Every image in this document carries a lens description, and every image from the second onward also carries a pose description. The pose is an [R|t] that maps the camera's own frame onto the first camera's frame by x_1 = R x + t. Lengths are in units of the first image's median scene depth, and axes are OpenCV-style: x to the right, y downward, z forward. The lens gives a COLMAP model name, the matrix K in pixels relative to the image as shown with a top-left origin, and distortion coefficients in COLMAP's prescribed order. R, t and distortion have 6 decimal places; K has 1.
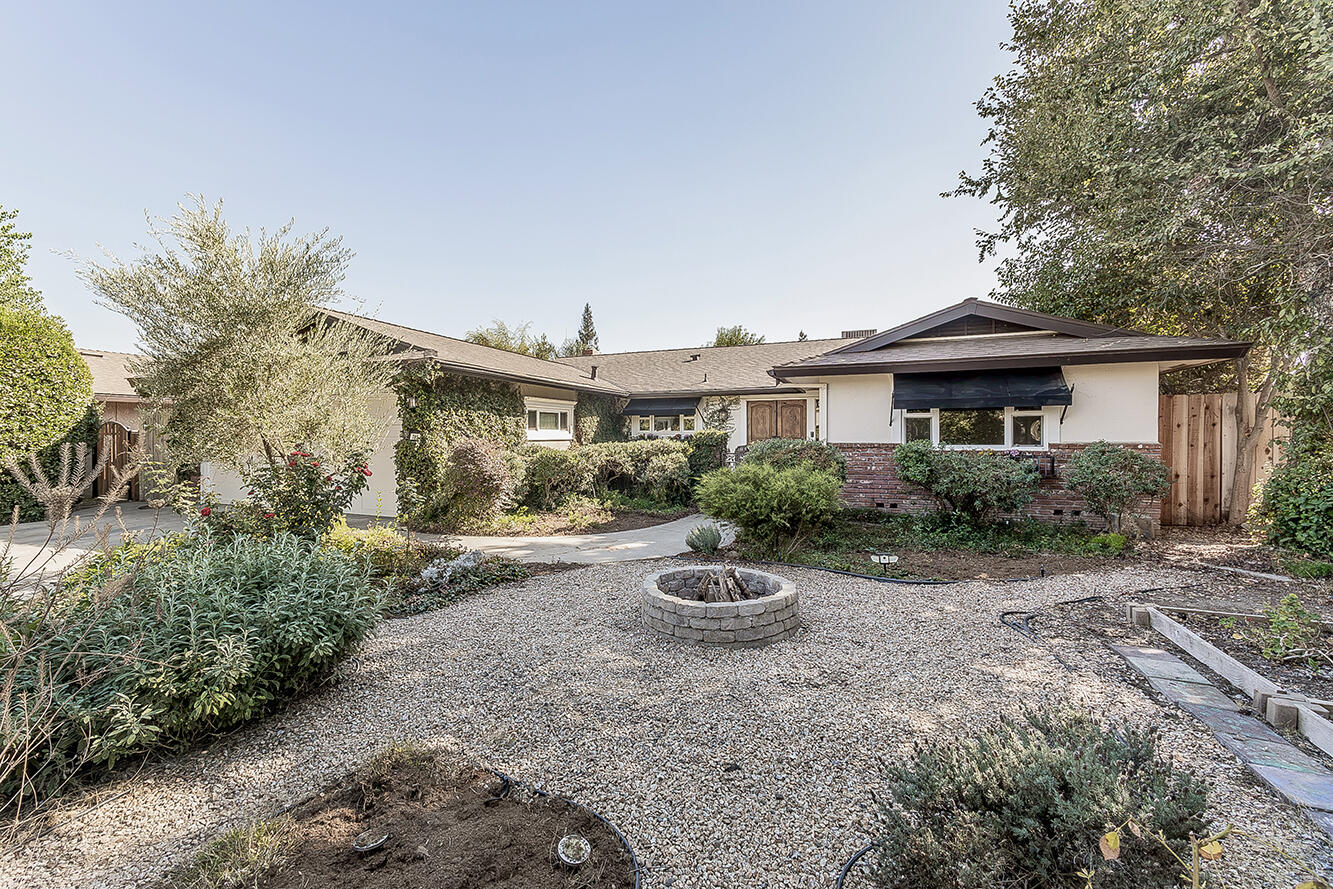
lens RADIAL K [[573.8, 0, 662.1], [0, 573.8, 441.1], [0, 0, 1]] dist [0.004541, 0.001548]
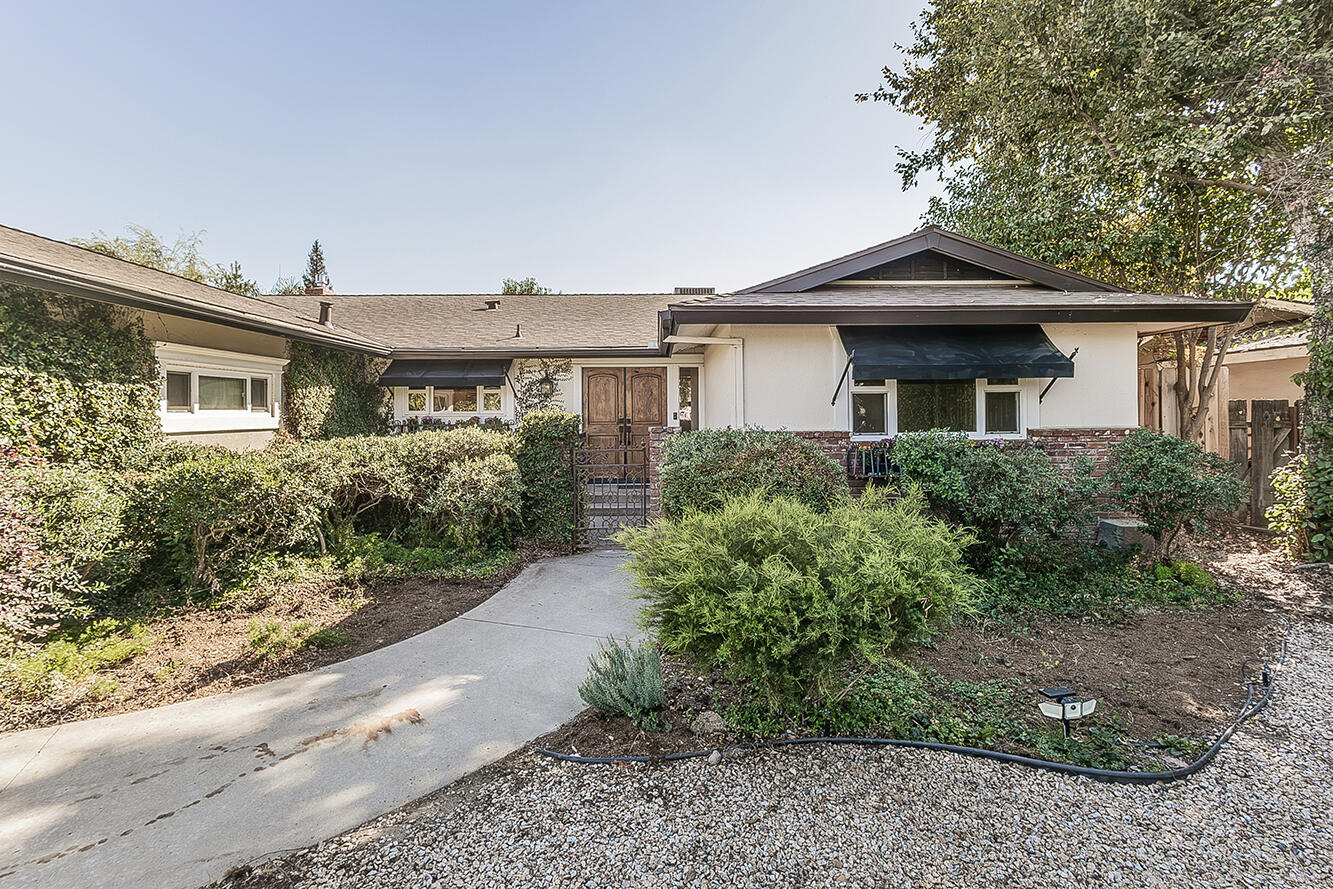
lens RADIAL K [[573.8, 0, 655.4], [0, 573.8, 406.4], [0, 0, 1]] dist [0.004541, 0.001548]
pose [[0.920375, 0.000289, 0.391038, -0.049571], [0.007723, 0.999791, -0.018915, -0.013097], [-0.390962, 0.020429, 0.920180, 0.439450]]
